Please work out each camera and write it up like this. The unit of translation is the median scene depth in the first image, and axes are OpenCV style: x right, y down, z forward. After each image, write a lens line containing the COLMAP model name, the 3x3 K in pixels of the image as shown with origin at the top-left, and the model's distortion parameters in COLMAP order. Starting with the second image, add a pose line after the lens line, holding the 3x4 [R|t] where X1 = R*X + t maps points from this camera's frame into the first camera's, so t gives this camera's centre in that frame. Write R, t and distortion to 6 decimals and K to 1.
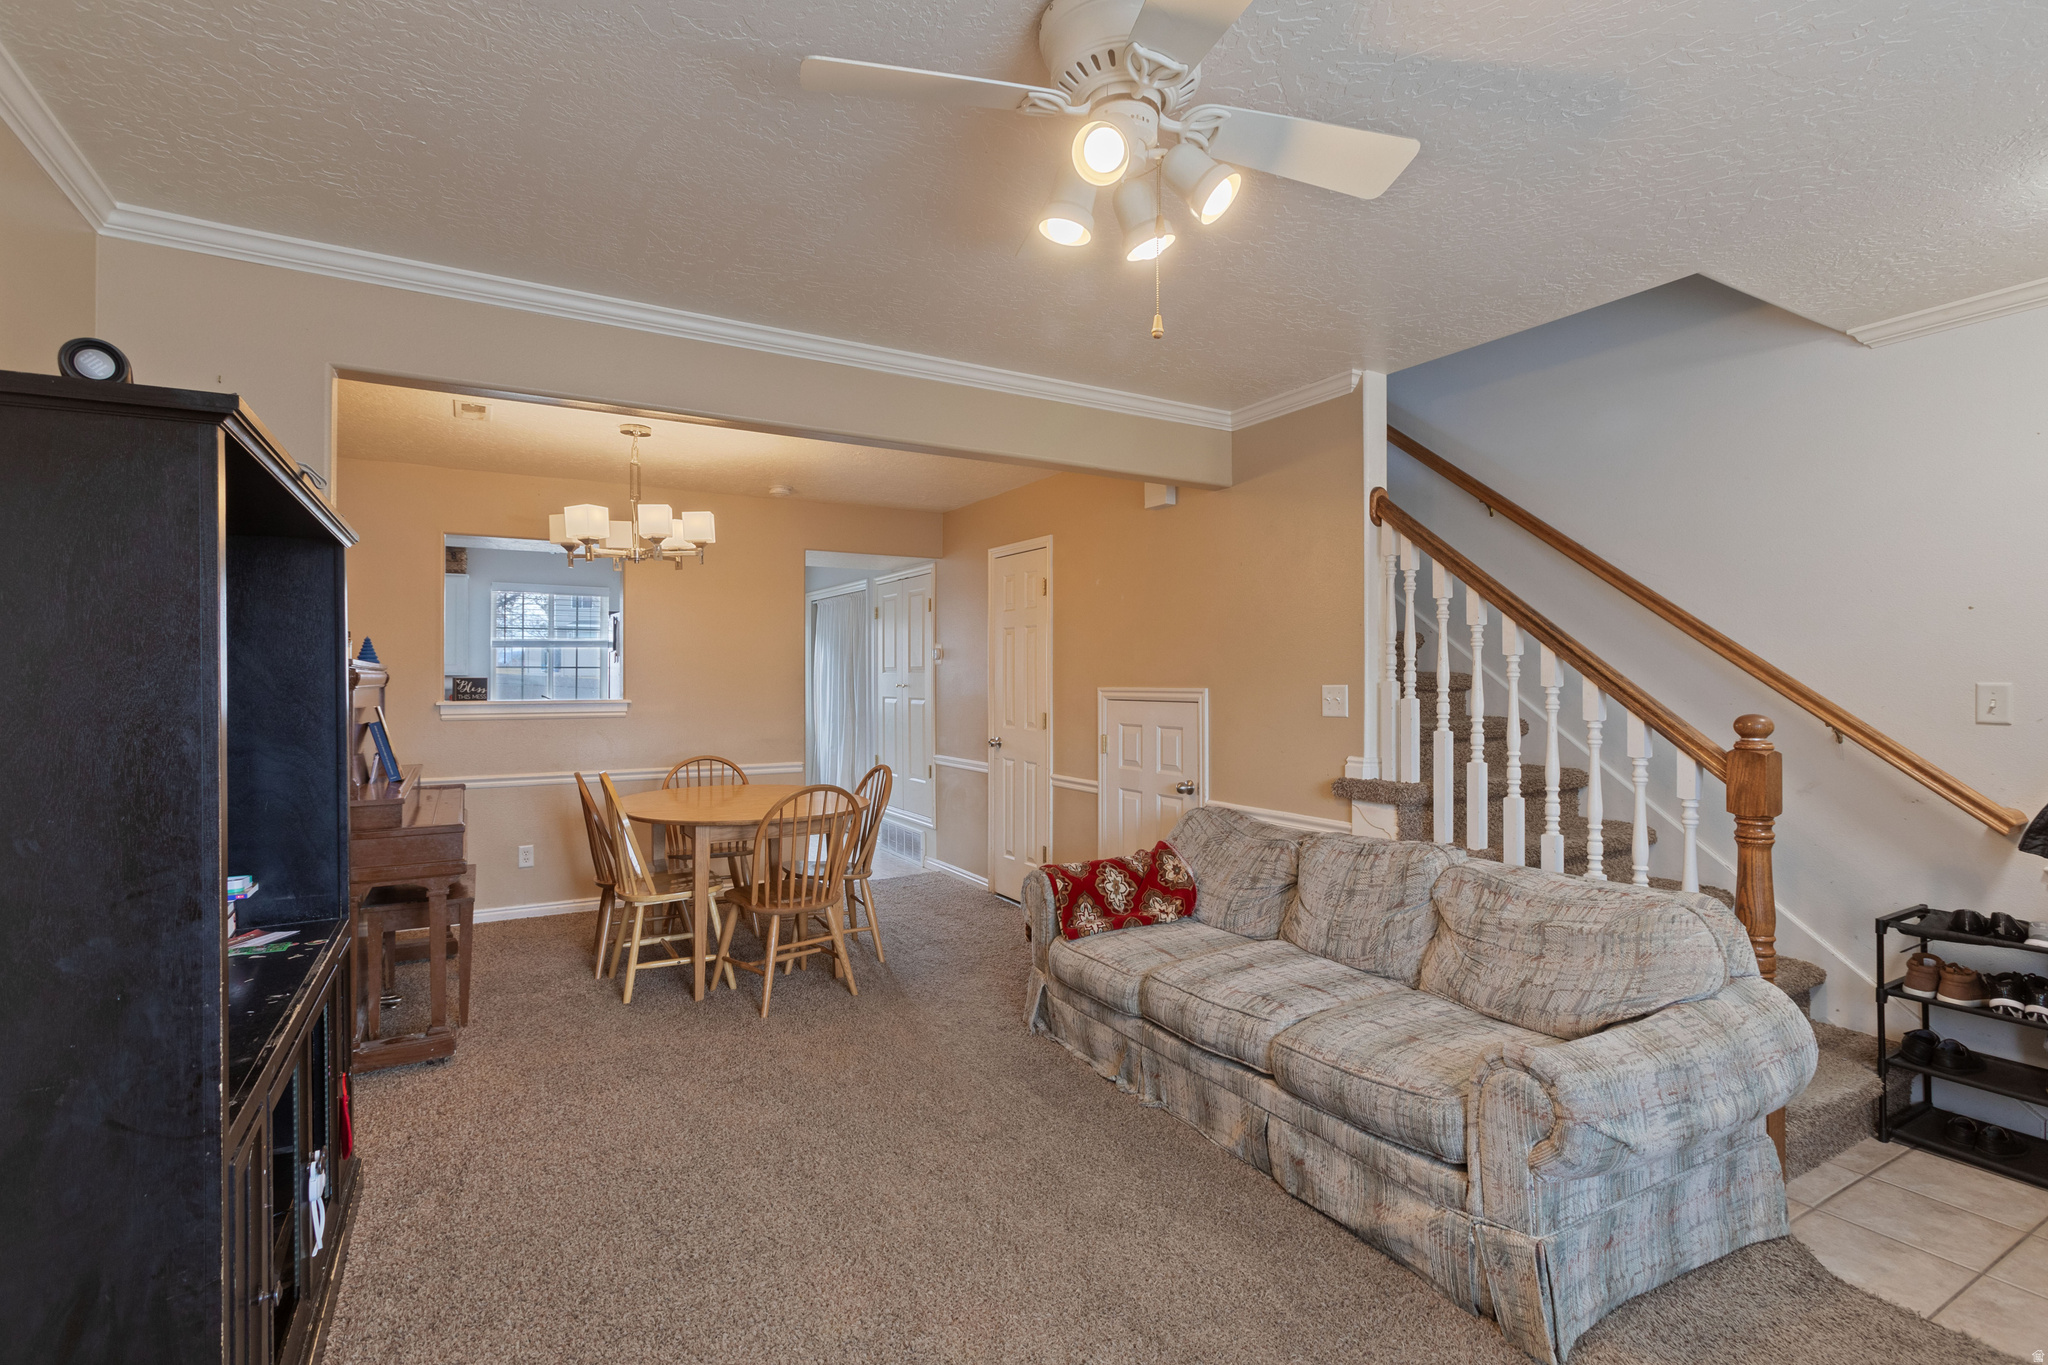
lens RADIAL K [[965.8, 0, 1024.0], [0, 965.8, 682.5], [0, 0, 1]] dist [-0.045615, 0.047905]
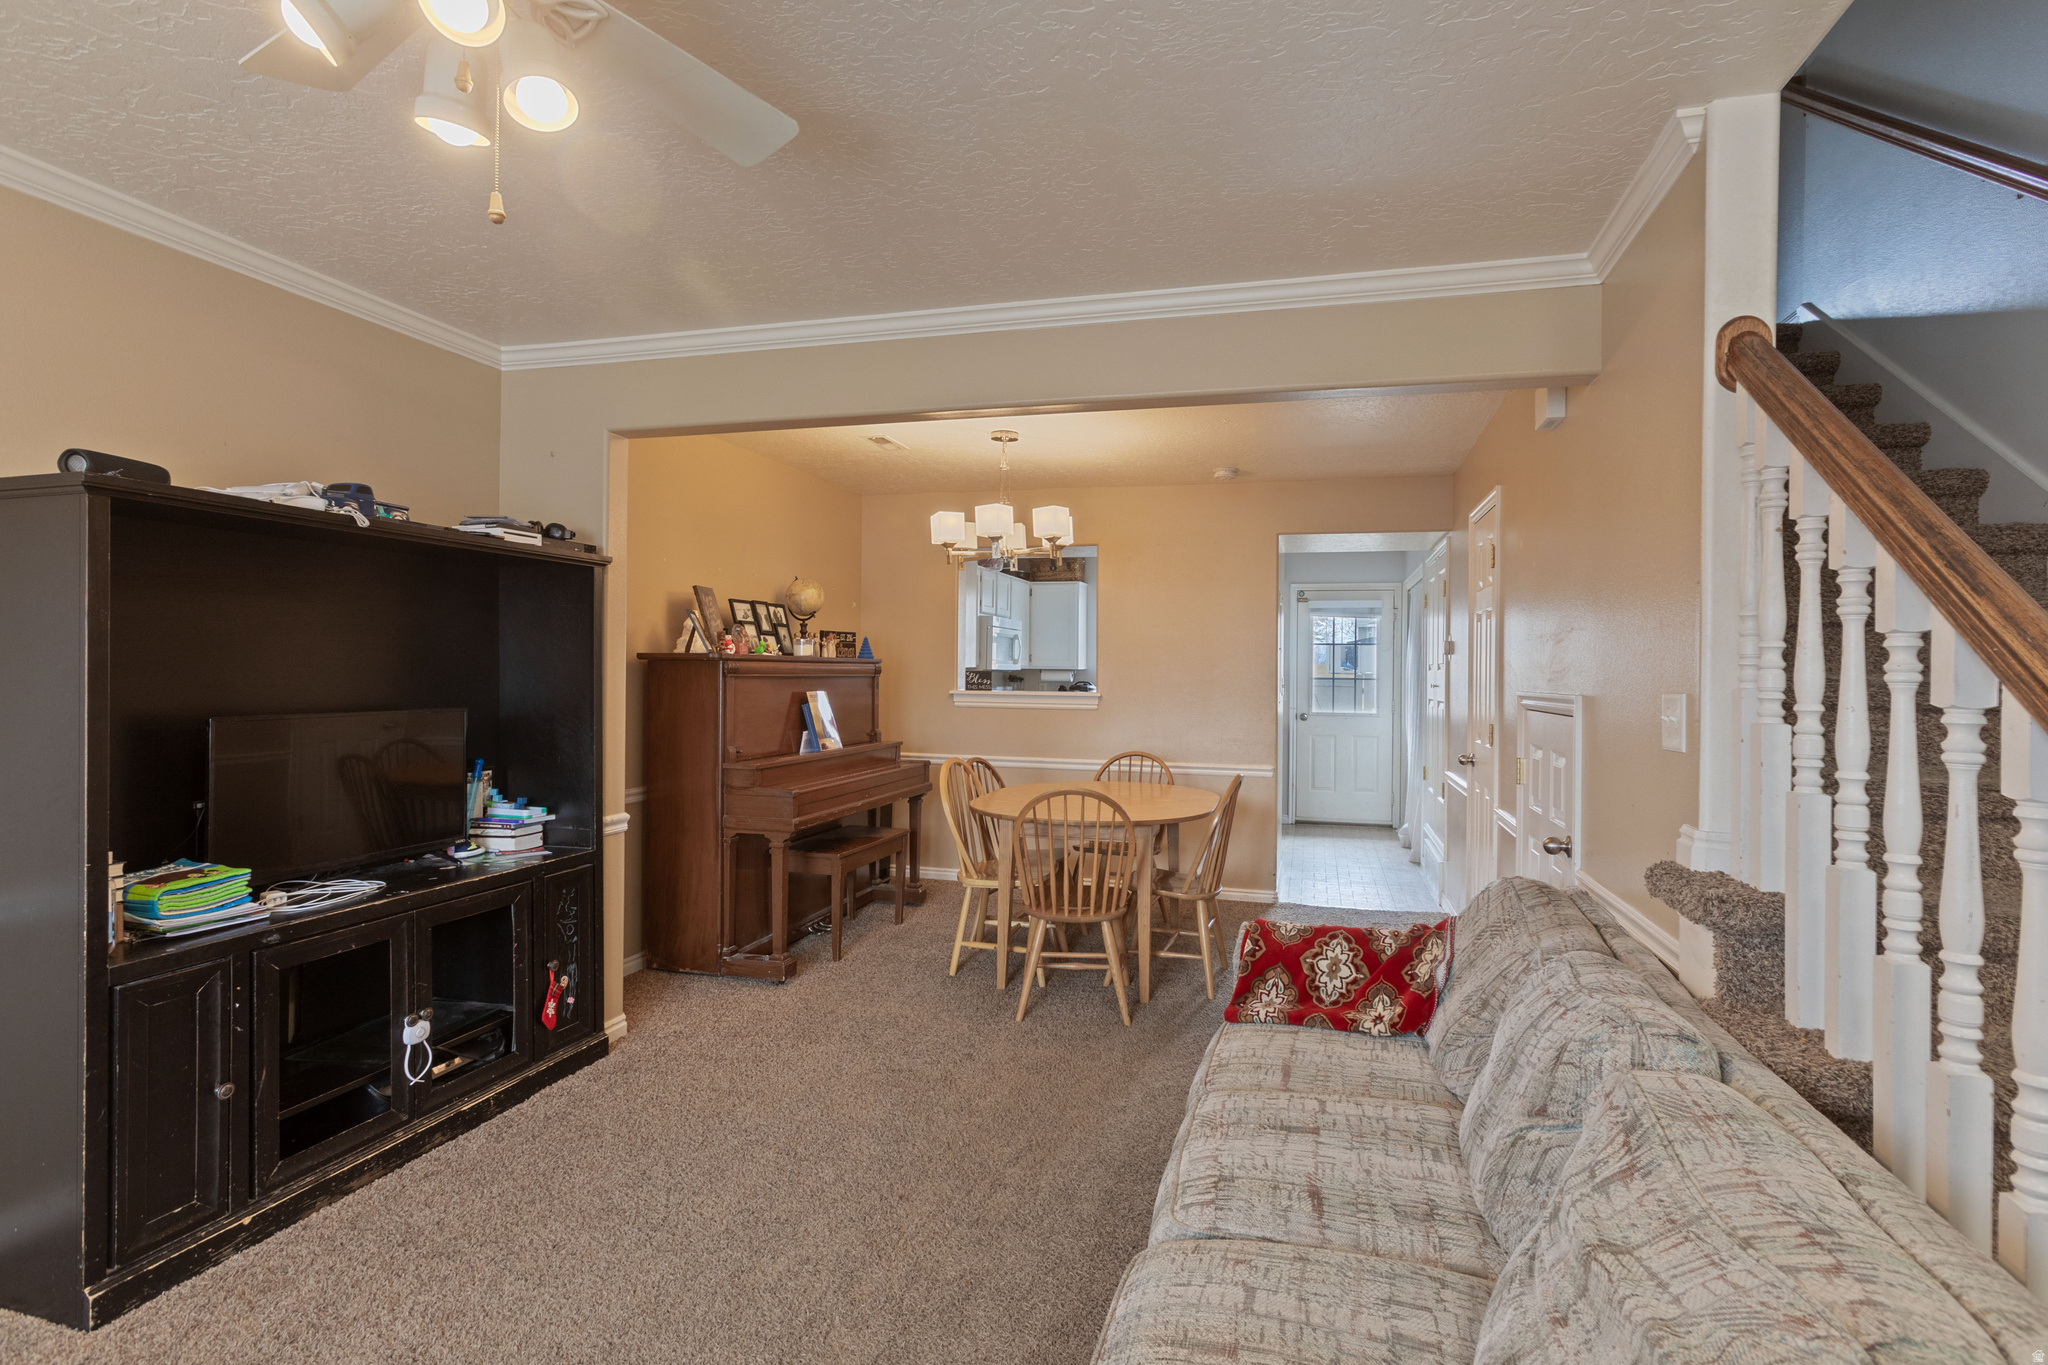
lens RADIAL K [[957.1, 0, 1052.2], [0, 957.1, 682.3], [0, 0, 1]] dist [-0.002909, -0.000082]
pose [[0.709866, 0.018459, -0.704095, 0.468104], [-0.017726, 0.999808, 0.008341, -0.002568], [0.704114, 0.006559, 0.710057, 0.363257]]
